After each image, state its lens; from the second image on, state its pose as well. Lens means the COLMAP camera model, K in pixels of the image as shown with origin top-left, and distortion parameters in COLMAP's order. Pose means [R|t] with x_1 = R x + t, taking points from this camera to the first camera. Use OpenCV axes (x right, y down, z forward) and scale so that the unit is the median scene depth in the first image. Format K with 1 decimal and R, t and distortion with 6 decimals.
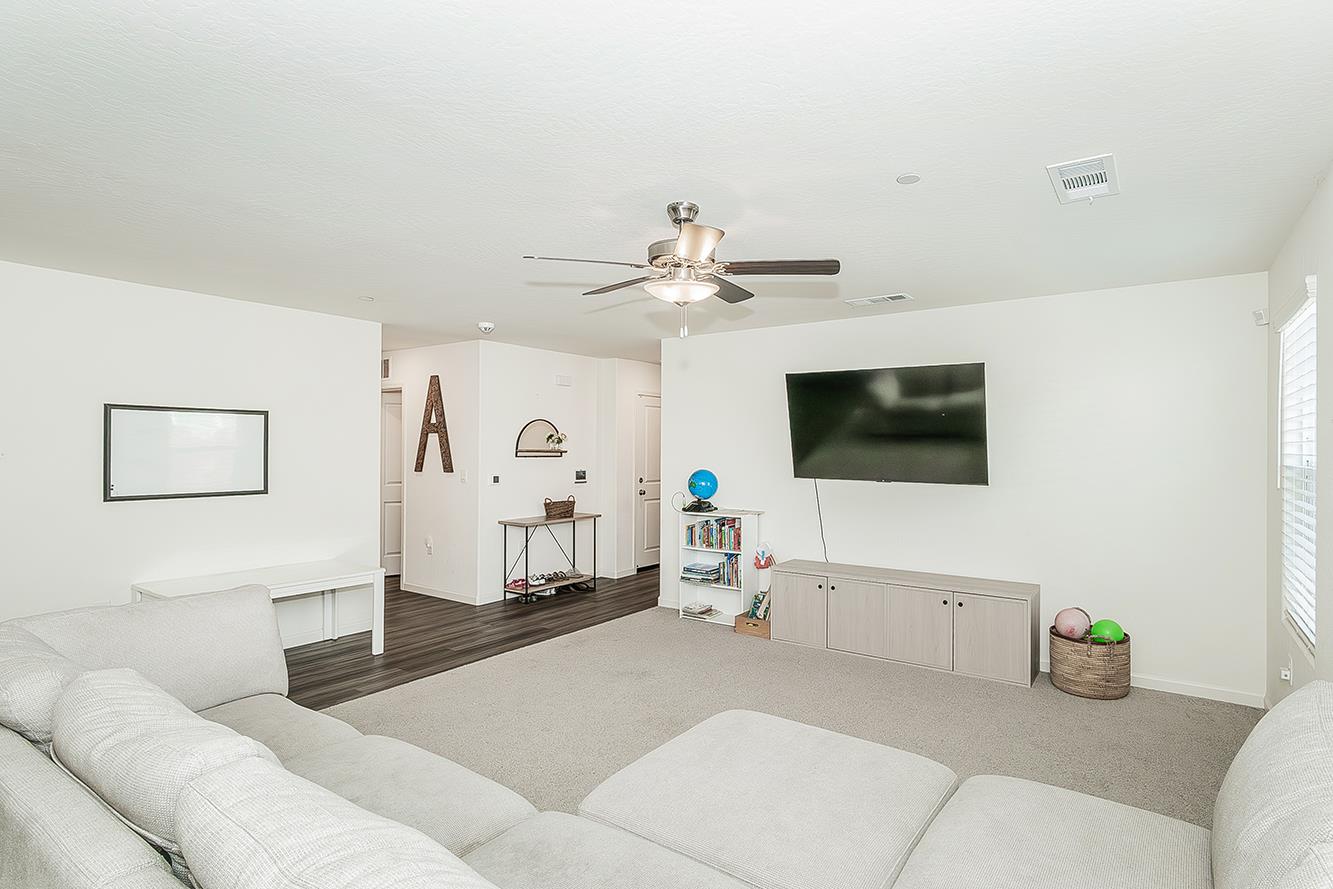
lens RADIAL K [[653.3, 0, 716.8], [0, 653.3, 449.1], [0, 0, 1]] dist [-0.004057, -0.000035]
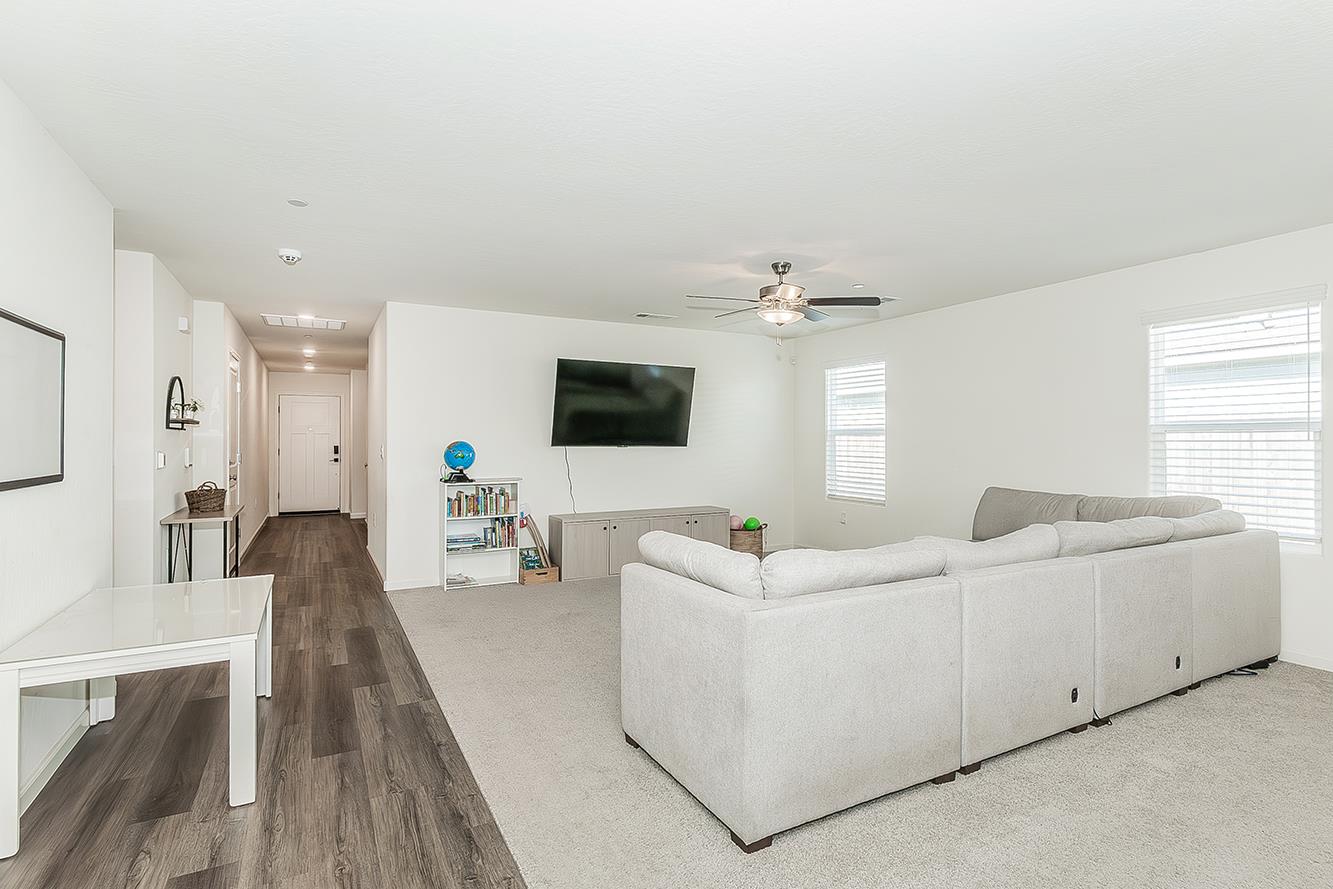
lens RADIAL K [[680.3, 0, 663.8], [0, 680.3, 440.9], [0, 0, 1]] dist [0.007022, 0.001943]
pose [[0.472431, -0.005209, 0.881352, -0.877285], [0.003714, 0.999985, 0.003920, 0.030569], [-0.881360, 0.001422, 0.472444, 0.238584]]
